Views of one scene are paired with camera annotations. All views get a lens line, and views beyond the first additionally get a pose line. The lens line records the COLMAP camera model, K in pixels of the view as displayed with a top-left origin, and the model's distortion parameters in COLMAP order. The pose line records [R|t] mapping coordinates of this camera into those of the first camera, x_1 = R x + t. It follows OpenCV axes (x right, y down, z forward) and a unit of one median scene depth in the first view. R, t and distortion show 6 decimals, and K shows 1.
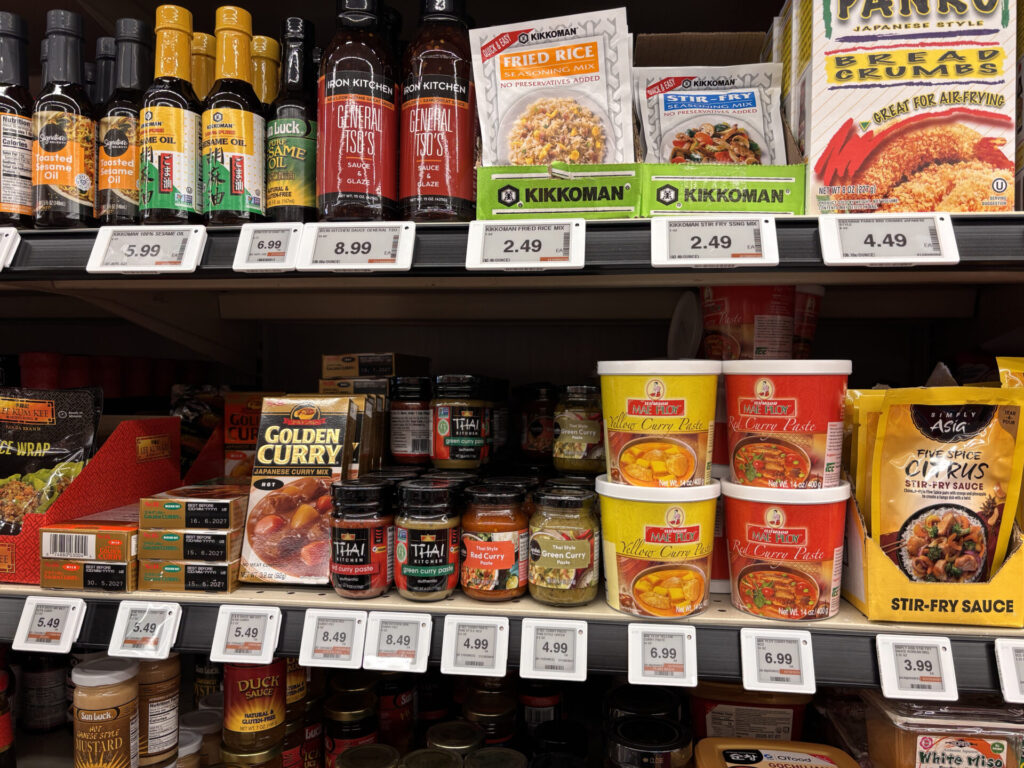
lens RADIAL K [[757.3, 0, 513.2], [0, 757.3, 414.3], [0, 0, 1]] dist [-0.004496, -0.007916]
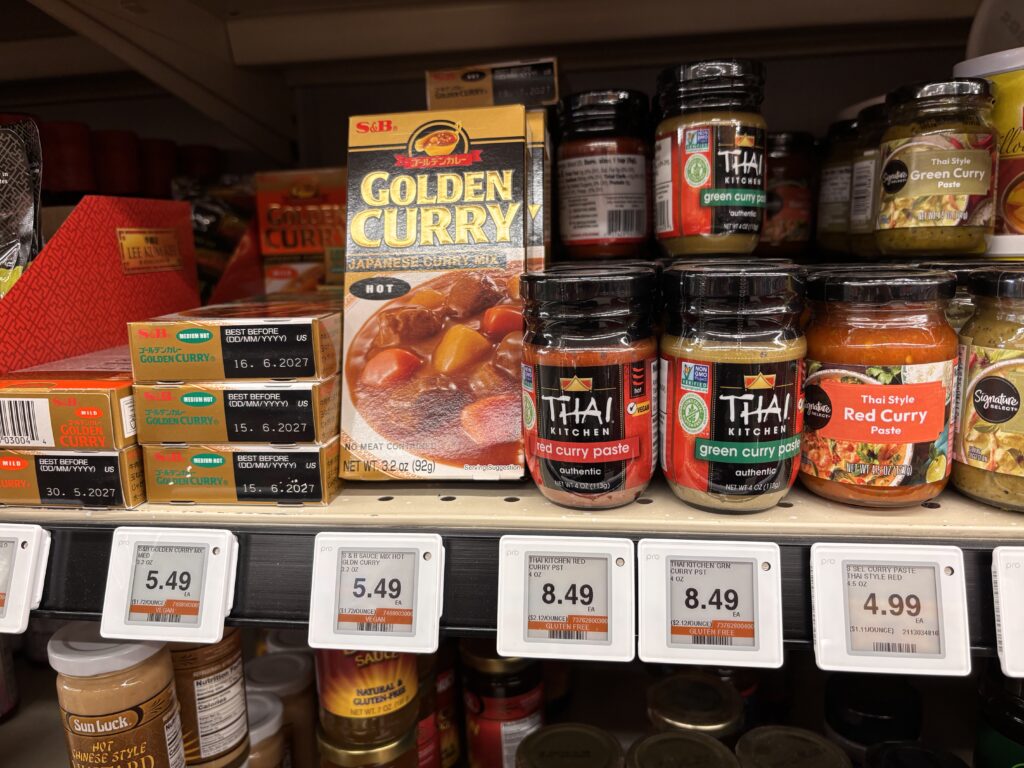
lens RADIAL K [[757.3, 0, 513.2], [0, 757.3, 414.3], [0, 0, 1]] dist [-0.004496, -0.007916]
pose [[0.999218, -0.032933, -0.021862, -0.235163], [0.036522, 0.980731, 0.191918, 0.084717], [0.015120, -0.192566, 0.981167, 0.512463]]
